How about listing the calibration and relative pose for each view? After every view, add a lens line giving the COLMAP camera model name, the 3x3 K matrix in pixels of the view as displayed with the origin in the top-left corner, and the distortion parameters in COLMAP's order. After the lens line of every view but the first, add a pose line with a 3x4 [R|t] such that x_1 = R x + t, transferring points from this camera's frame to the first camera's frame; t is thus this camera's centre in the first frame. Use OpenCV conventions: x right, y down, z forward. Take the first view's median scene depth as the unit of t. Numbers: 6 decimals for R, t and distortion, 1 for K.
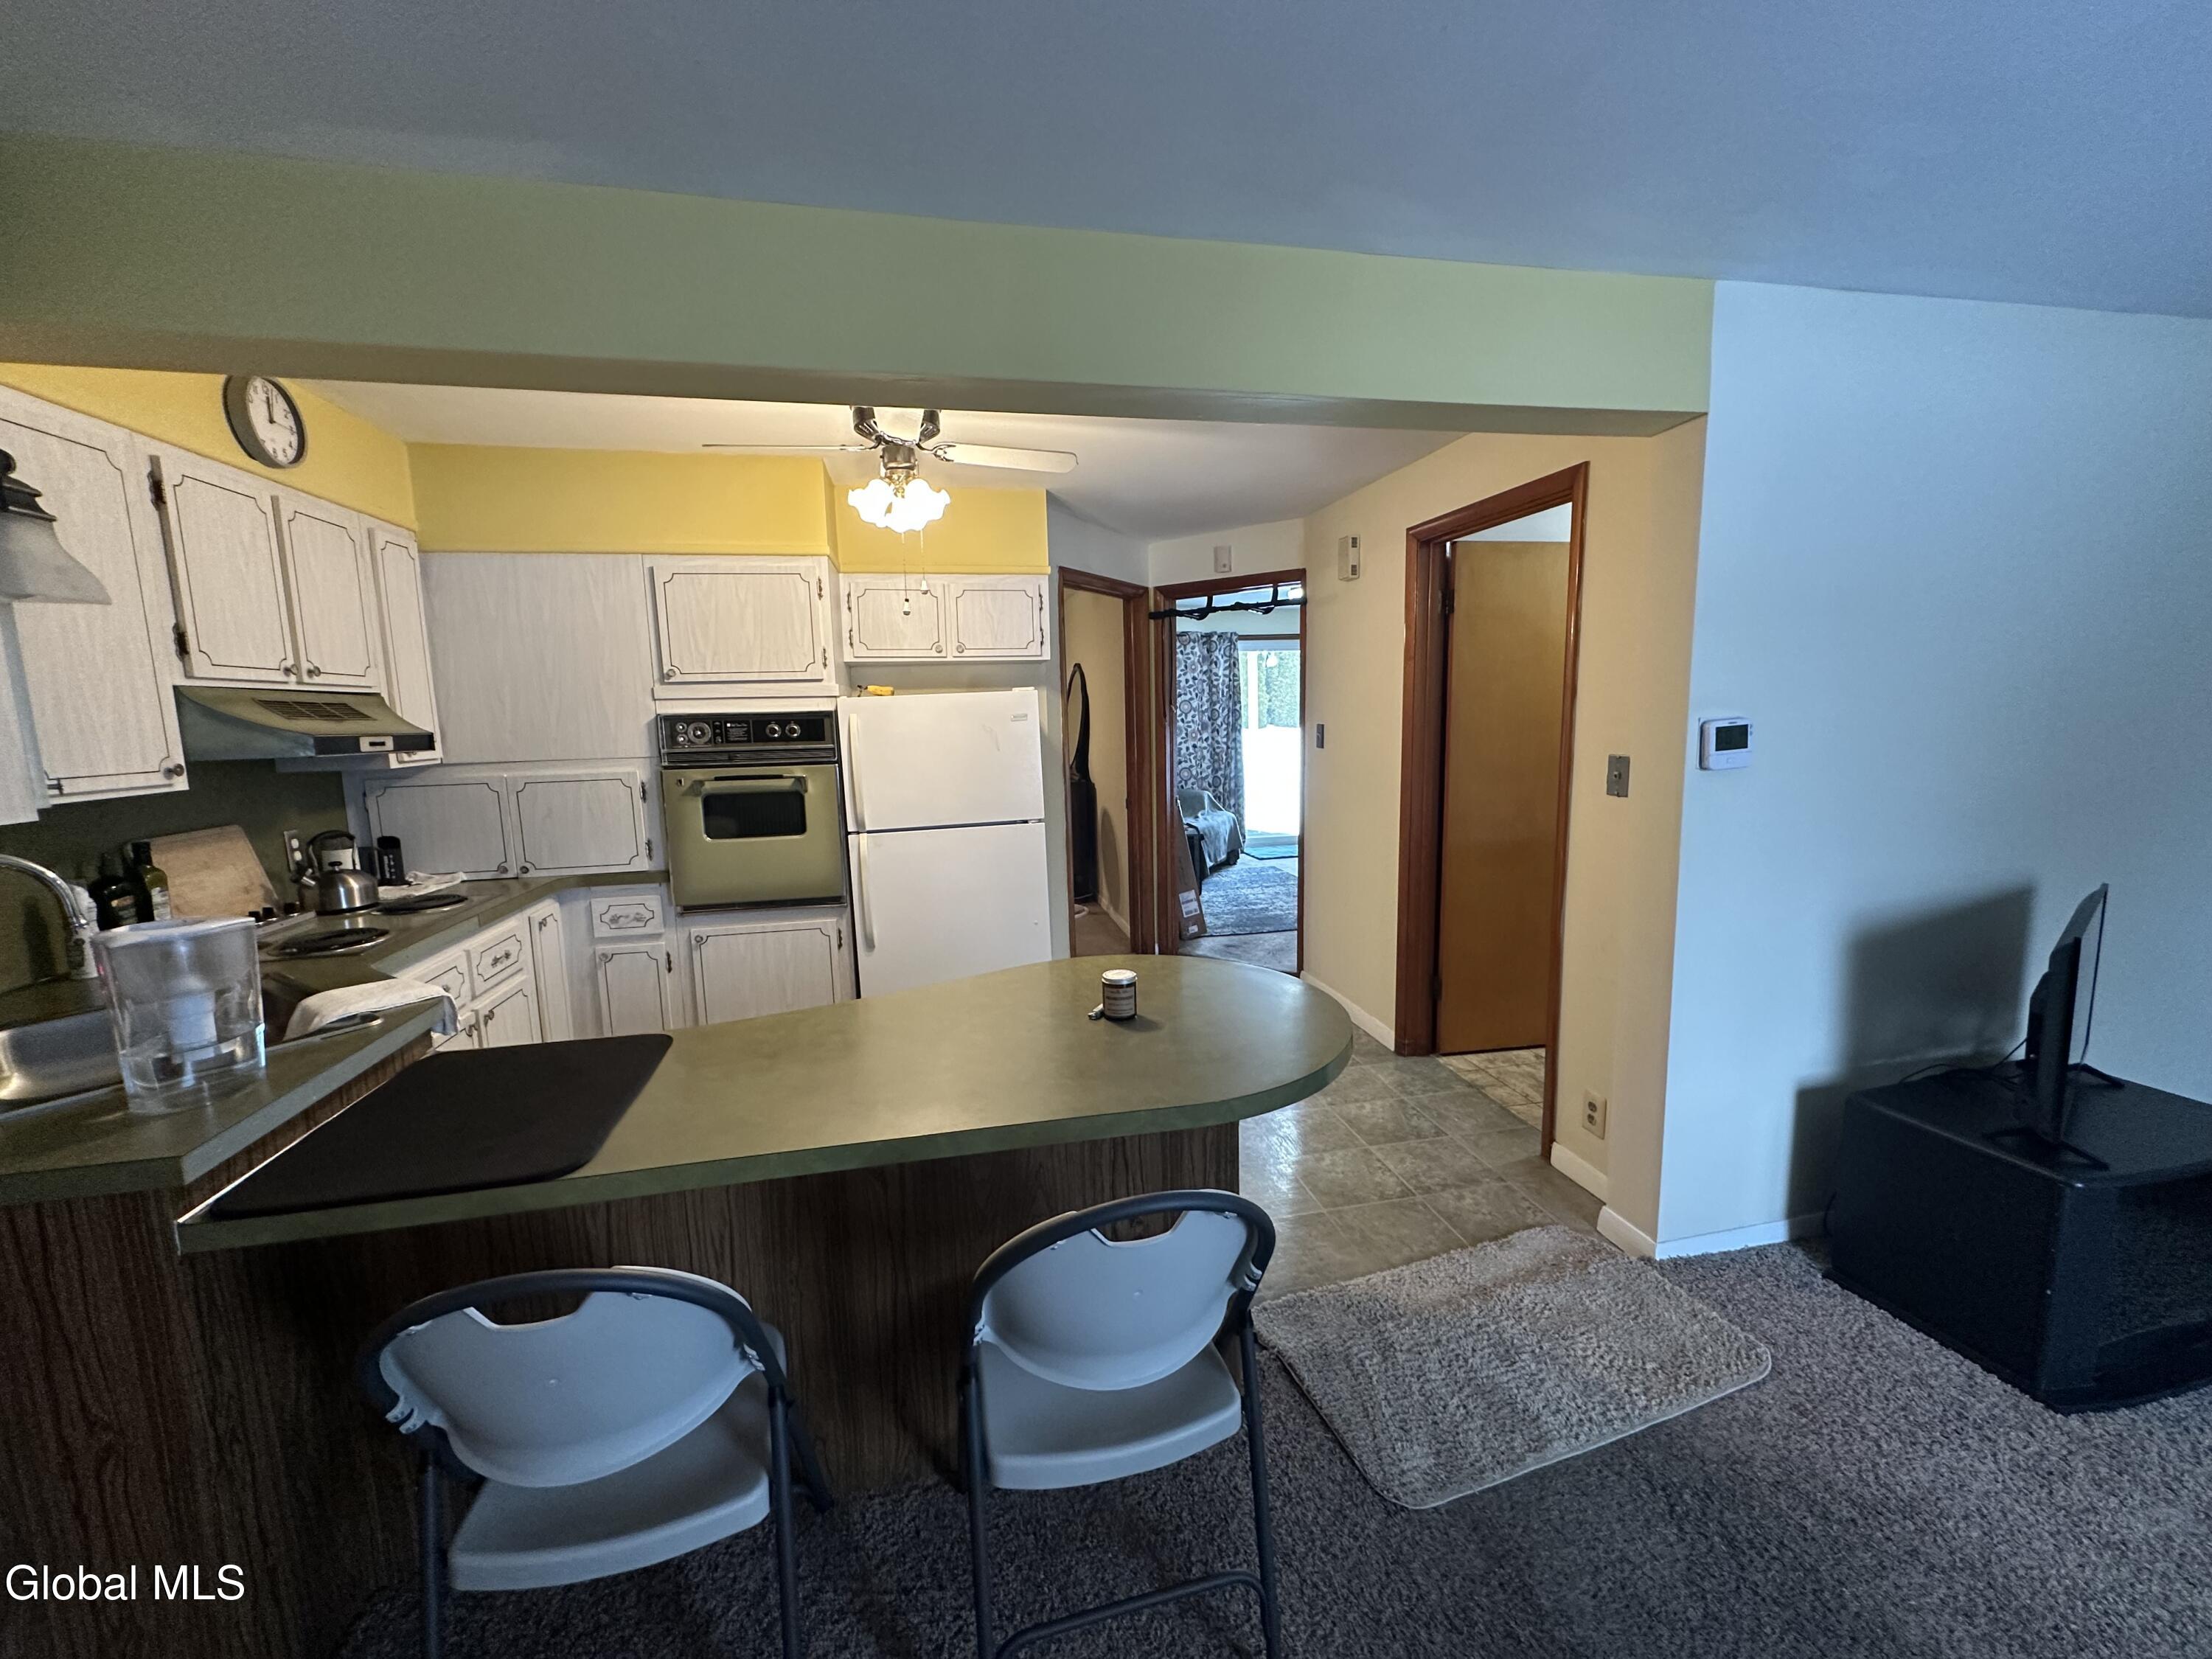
lens RADIAL K [[874.5, 0, 1104.6], [0, 874.5, 825.3], [0, 0, 1]] dist [-0.000884, -0.000151]
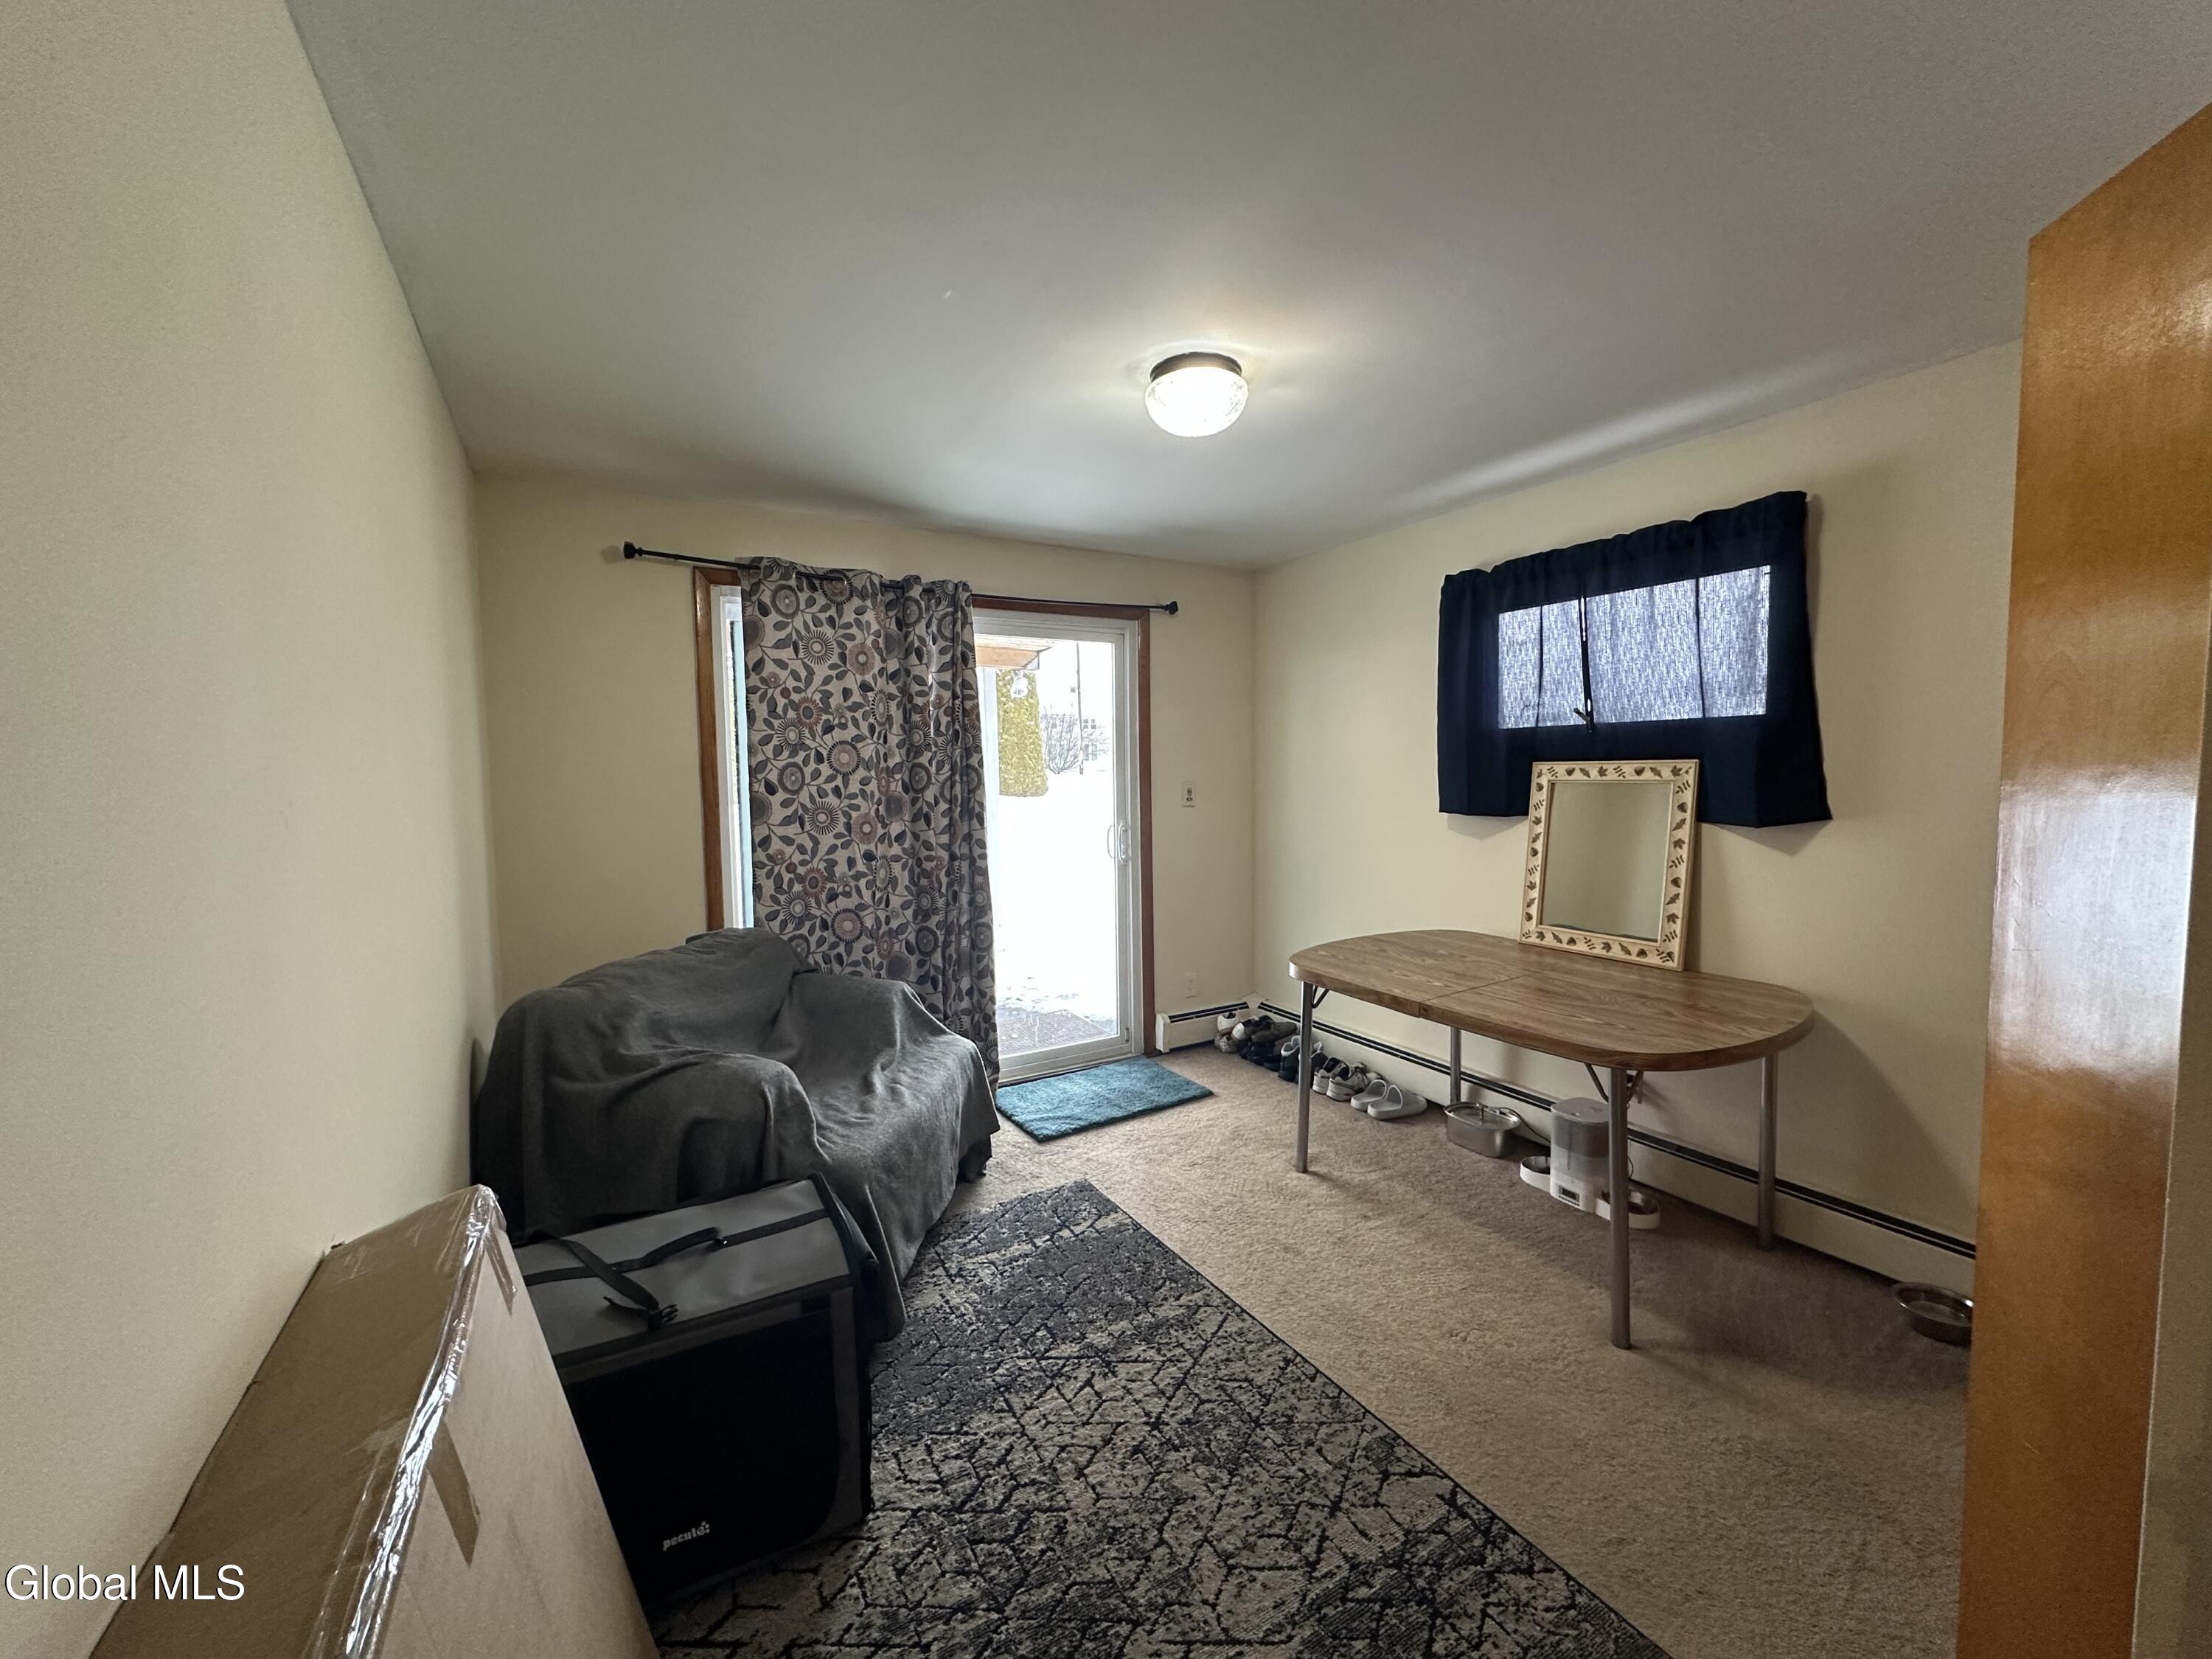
lens RADIAL K [[874.5, 0, 1108.1], [0, 874.5, 825.6], [0, 0, 1]] dist [-0.000884, -0.000151]
pose [[0.951309, -0.012035, 0.308004, 0.083884], [0.033277, 0.997407, -0.063809, -0.075326], [-0.306437, 0.070951, 0.949243, 0.586598]]
